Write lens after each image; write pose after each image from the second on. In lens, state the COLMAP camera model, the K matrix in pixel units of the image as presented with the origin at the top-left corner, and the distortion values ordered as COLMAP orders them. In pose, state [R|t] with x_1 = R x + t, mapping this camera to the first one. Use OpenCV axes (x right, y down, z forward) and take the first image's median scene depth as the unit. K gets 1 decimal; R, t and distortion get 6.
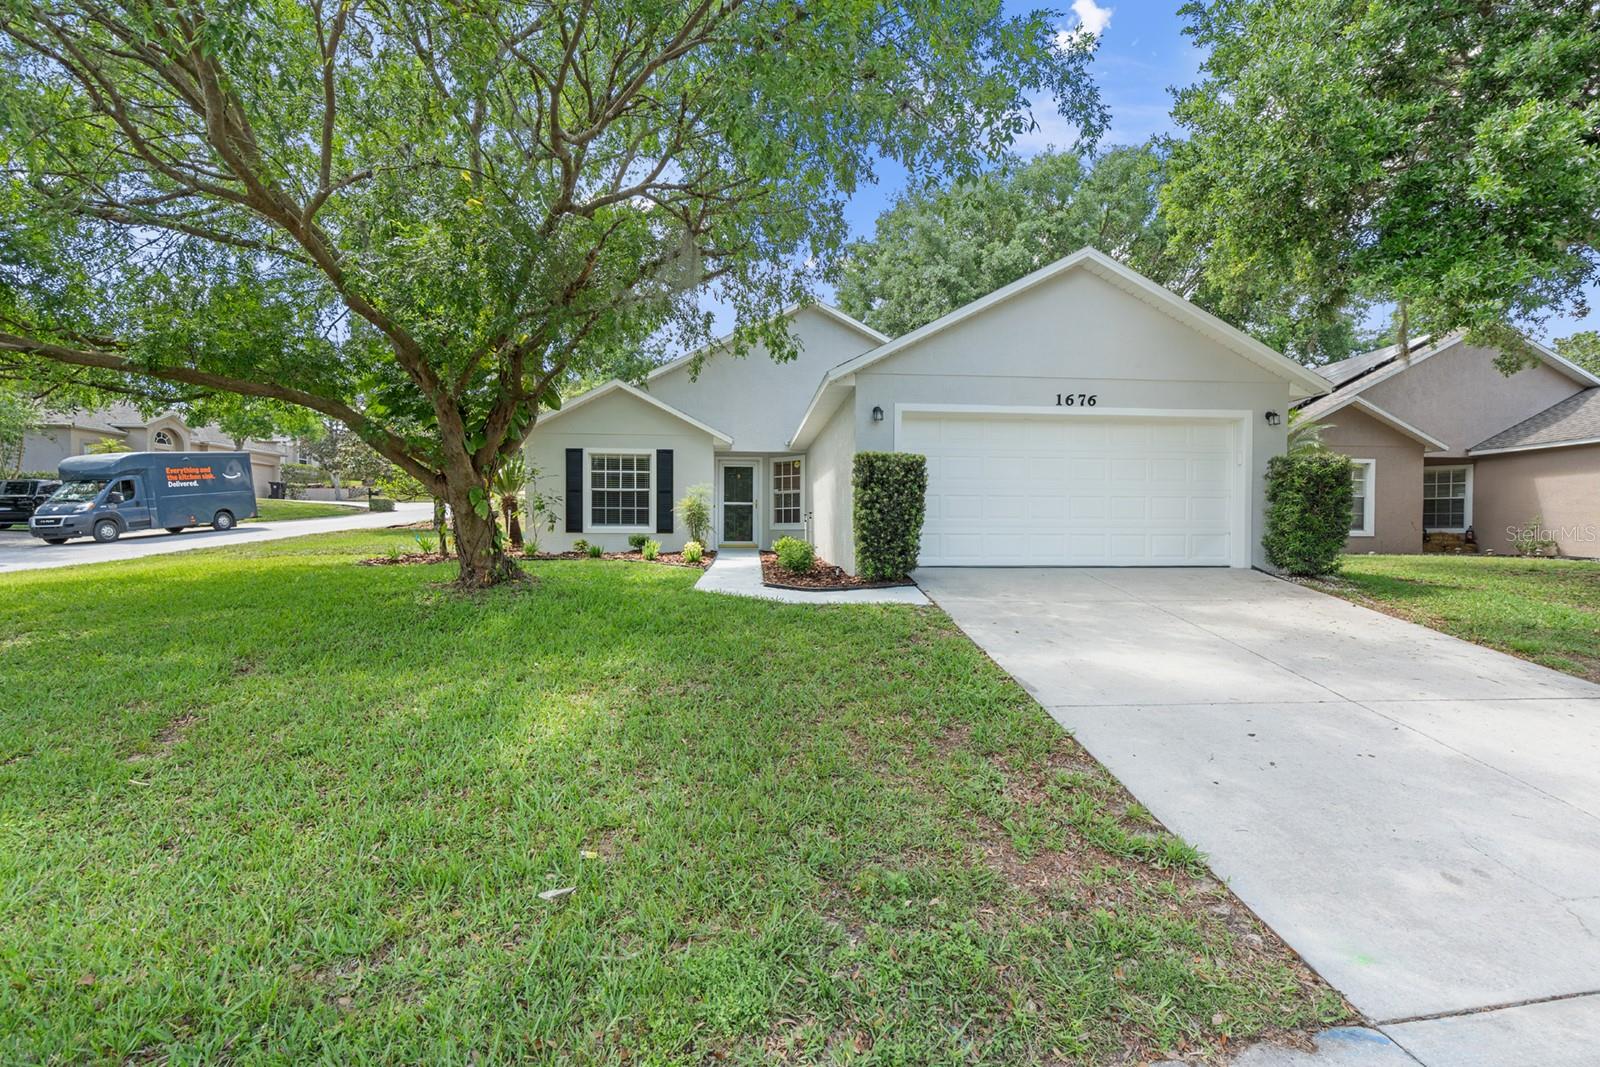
lens RADIAL K [[728.8, 0, 799.9], [0, 728.8, 534.1], [0, 0, 1]] dist [0.000246, 0.003032]
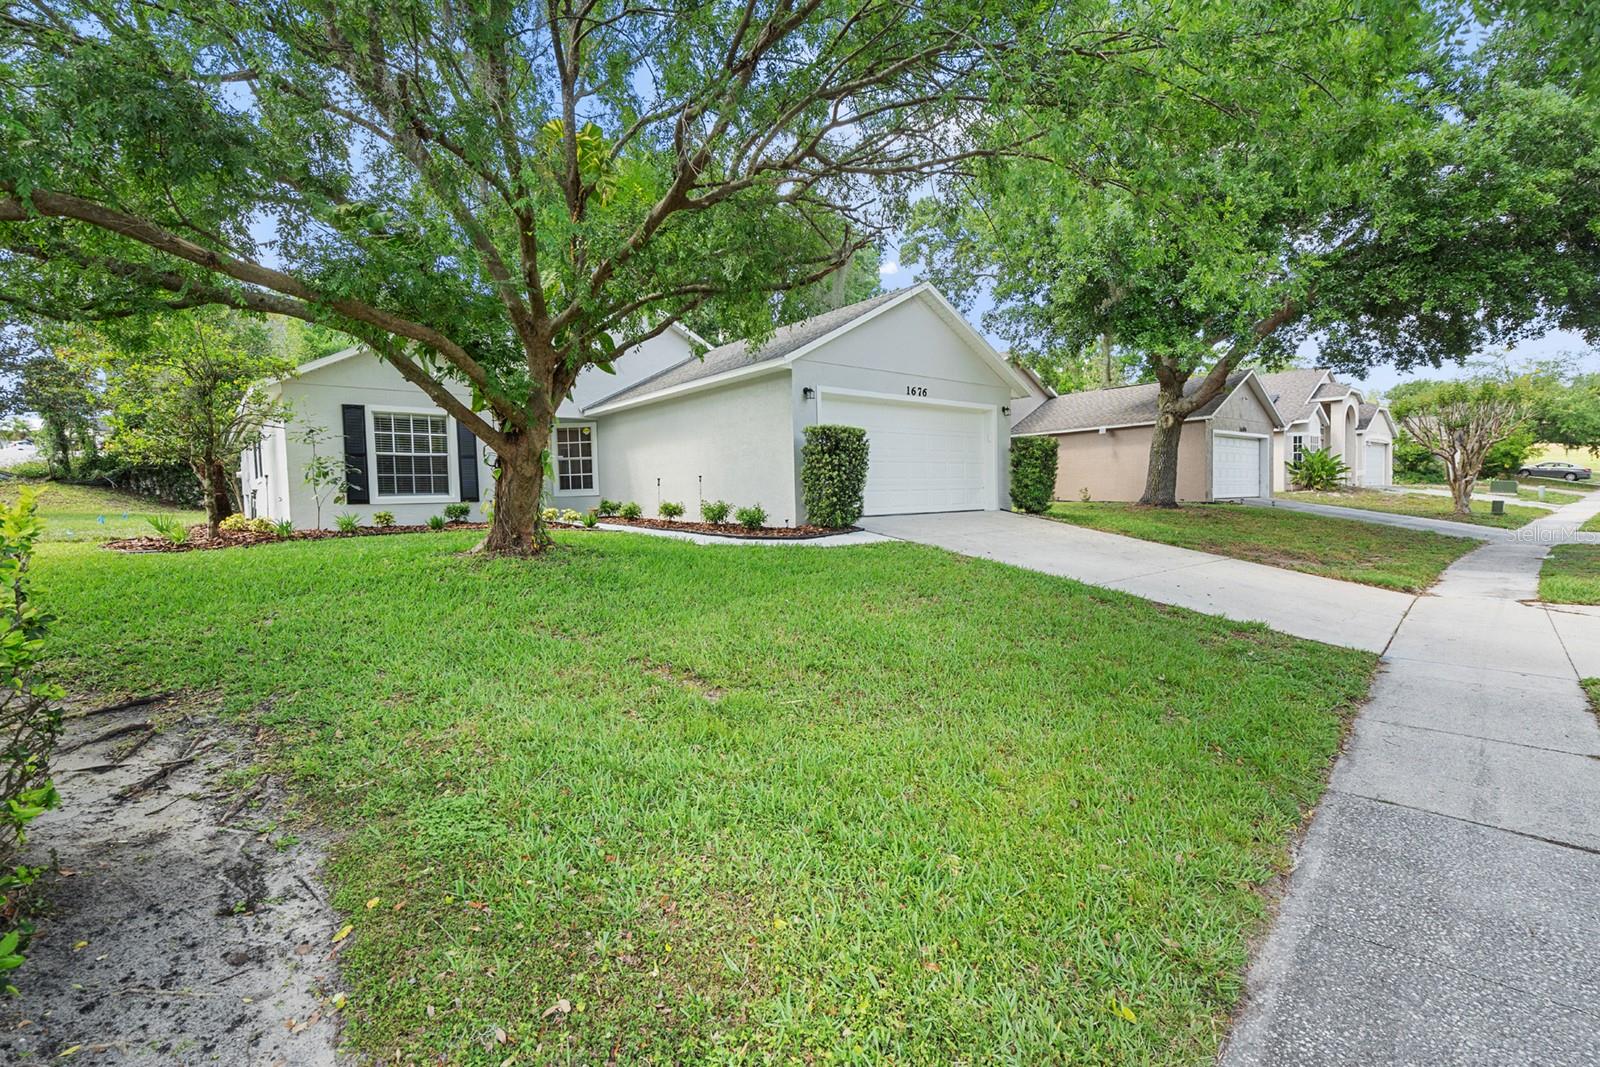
lens RADIAL K [[728.8, 0, 798.1], [0, 728.8, 534.6], [0, 0, 1]] dist [0.000246, 0.003032]
pose [[0.807353, -0.054002, 0.587592, -0.396216], [0.029734, 0.998262, 0.050888, 0.004817], [-0.589319, -0.023613, 0.807556, 0.014563]]
